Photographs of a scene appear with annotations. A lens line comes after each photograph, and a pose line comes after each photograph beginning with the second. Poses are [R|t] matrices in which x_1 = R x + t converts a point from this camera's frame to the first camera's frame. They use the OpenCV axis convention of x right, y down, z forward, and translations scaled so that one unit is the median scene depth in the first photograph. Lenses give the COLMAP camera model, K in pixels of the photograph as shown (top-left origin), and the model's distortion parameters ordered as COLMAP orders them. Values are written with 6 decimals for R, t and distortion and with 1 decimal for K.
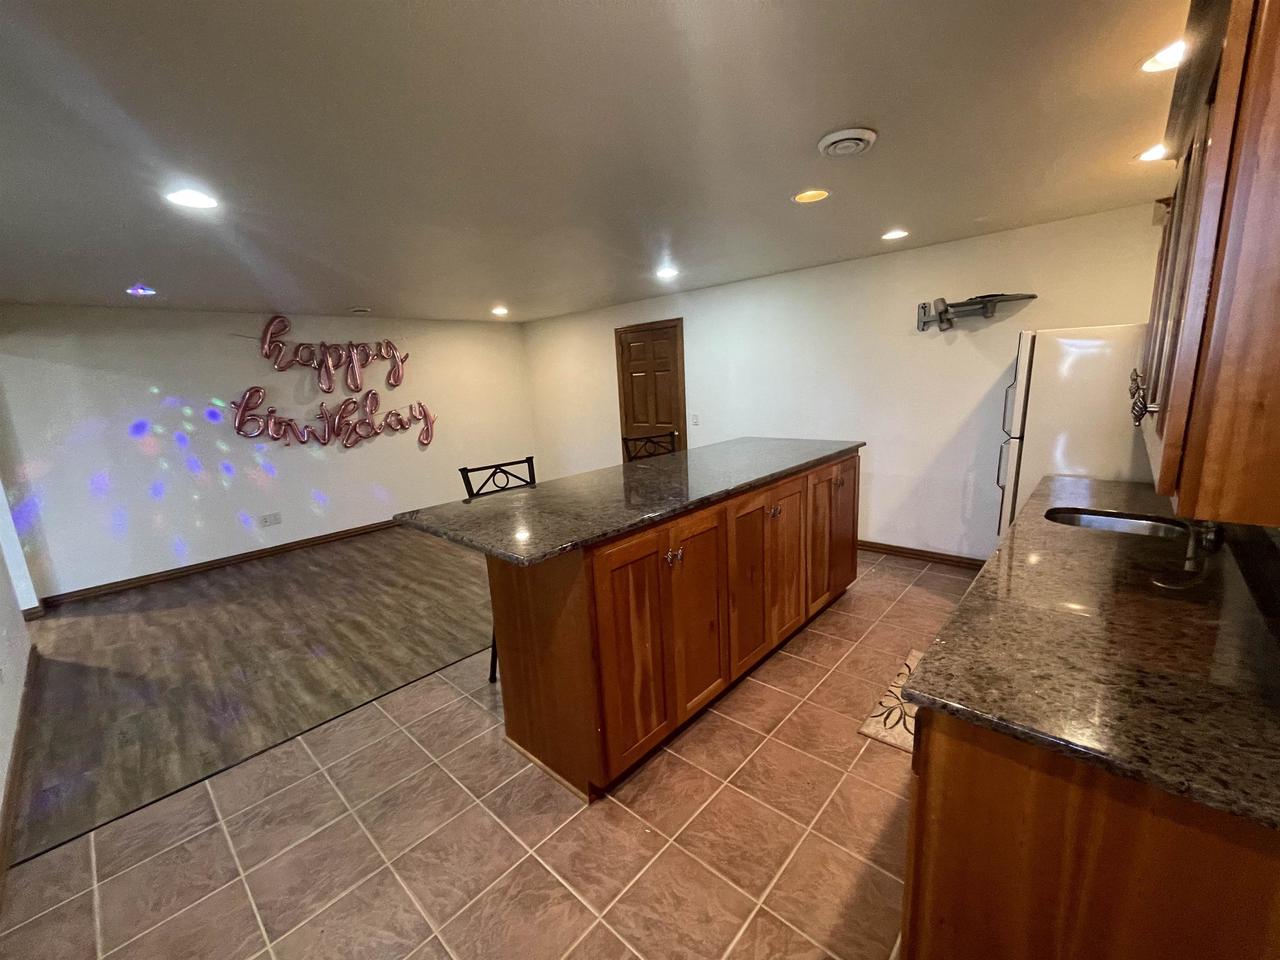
lens RADIAL K [[516.4, 0, 640.0], [0, 516.4, 480.0], [0, 0, 1]] dist [0.008236, 0.000052]
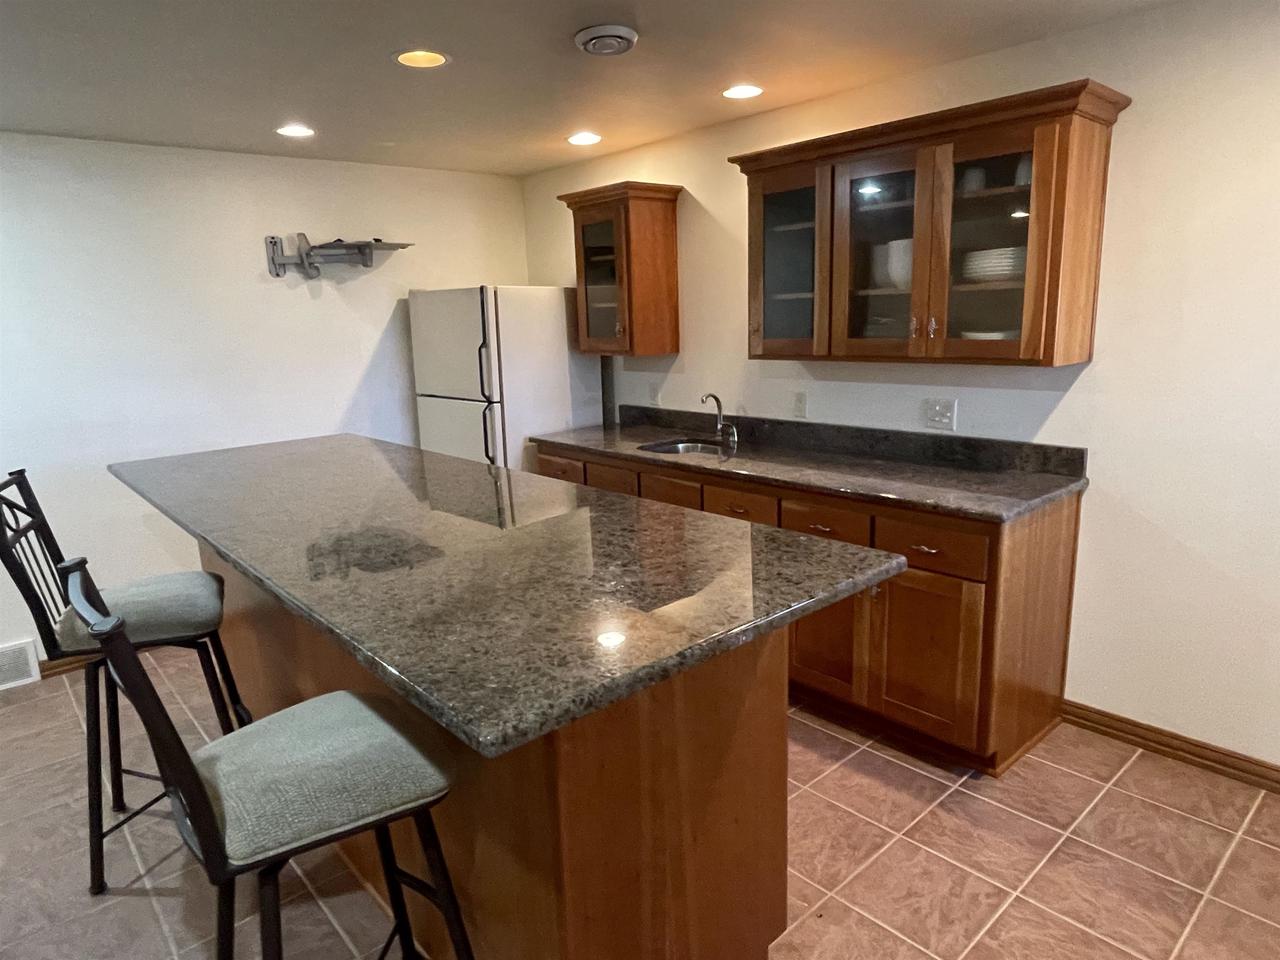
lens RADIAL K [[776.9, 0, 640.0], [0, 776.9, 480.0], [0, 0, 1]] dist [-0.003097, 0.000290]
pose [[0.111787, -0.158986, 0.980932, -0.548932], [0.222417, 0.966079, 0.131232, -0.065852], [-0.968522, 0.203506, 0.143356, 0.531745]]
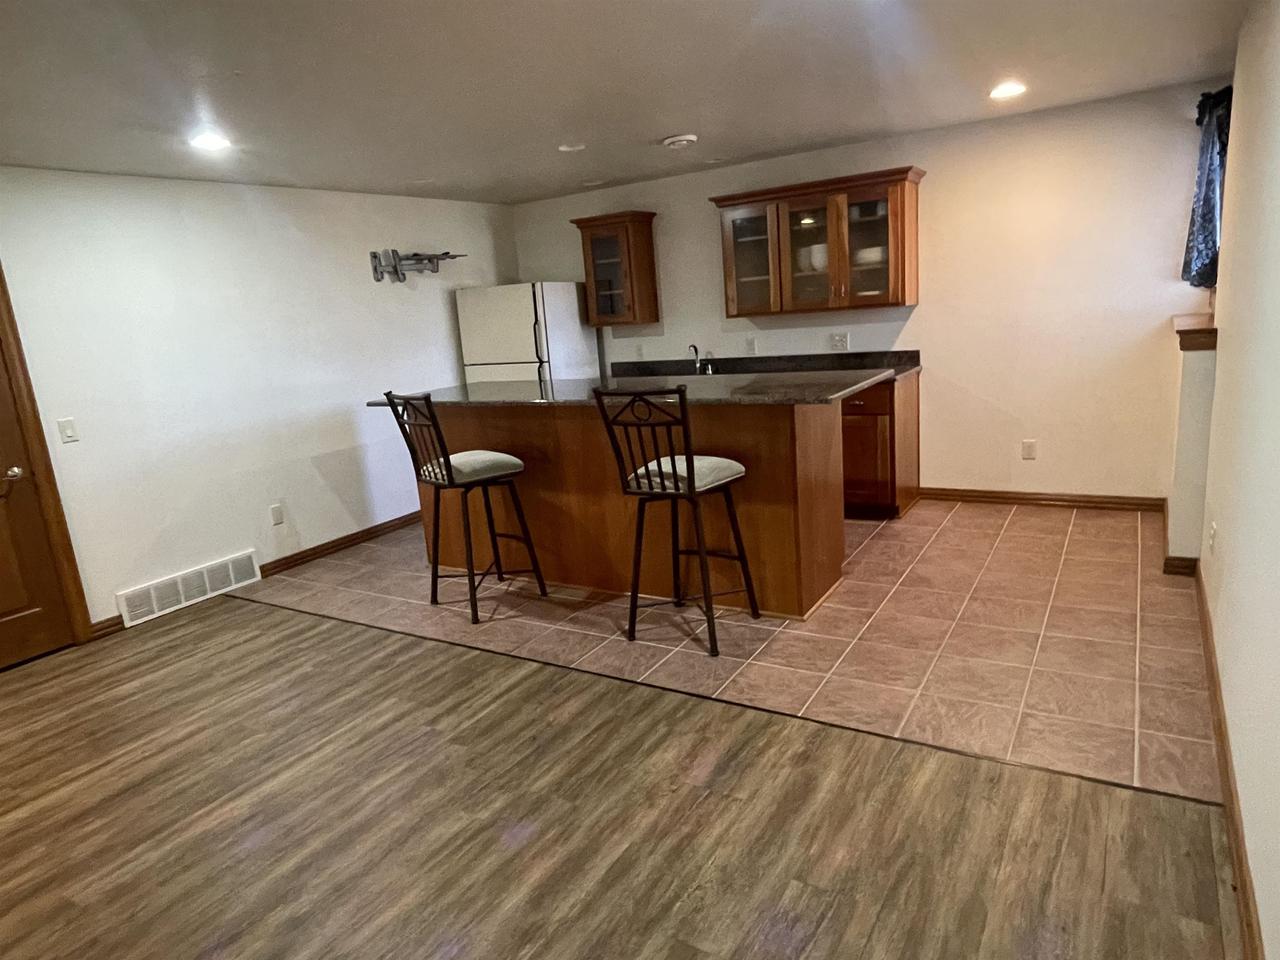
lens RADIAL K [[768.3, 0, 640.0], [0, 768.3, 480.0], [0, 0, 1]] dist [0.001483, -0.001934]
pose [[-0.171885, -0.147872, 0.973956, -1.155837], [0.281554, 0.940055, 0.192414, -0.097804], [-0.944025, 0.307294, -0.119947, 0.995737]]
